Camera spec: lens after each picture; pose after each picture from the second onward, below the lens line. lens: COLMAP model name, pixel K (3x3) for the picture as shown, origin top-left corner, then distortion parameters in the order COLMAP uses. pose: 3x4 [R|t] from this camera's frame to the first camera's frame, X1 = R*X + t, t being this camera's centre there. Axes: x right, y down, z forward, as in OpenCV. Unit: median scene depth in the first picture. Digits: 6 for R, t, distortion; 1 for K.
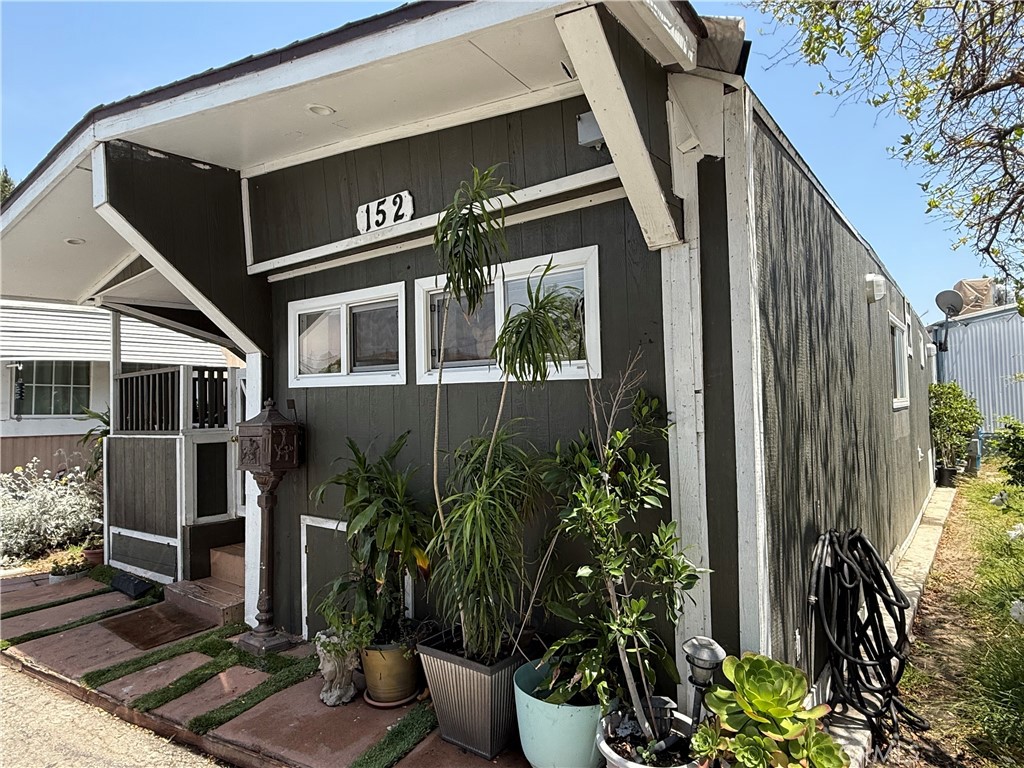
lens RADIAL K [[602.3, 0, 512.0], [0, 602.3, 384.0], [0, 0, 1]] dist [-0.001961, 0.016115]
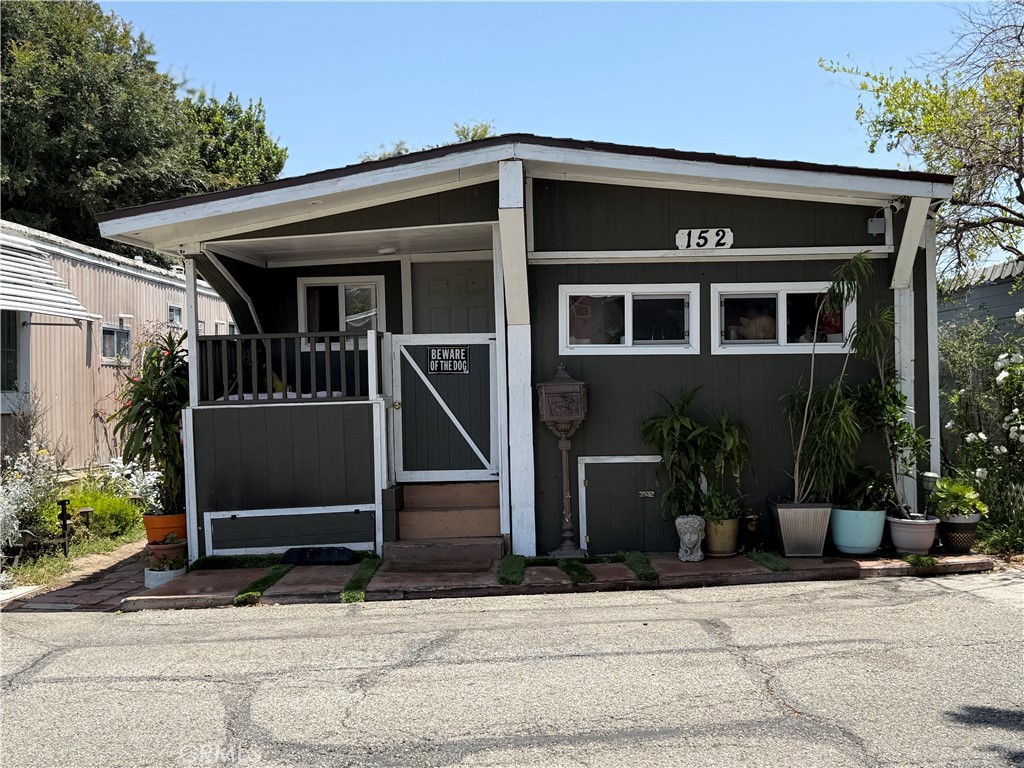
lens RADIAL K [[1178.5, 0, 512.0], [0, 1178.5, 384.0], [0, 0, 1]] dist [0.209055, -0.445650]
pose [[0.808774, 0.001768, 0.588117, -2.170033], [-0.015253, 0.999722, 0.017971, 0.027262], [-0.587922, -0.023505, 0.808576, -1.027547]]
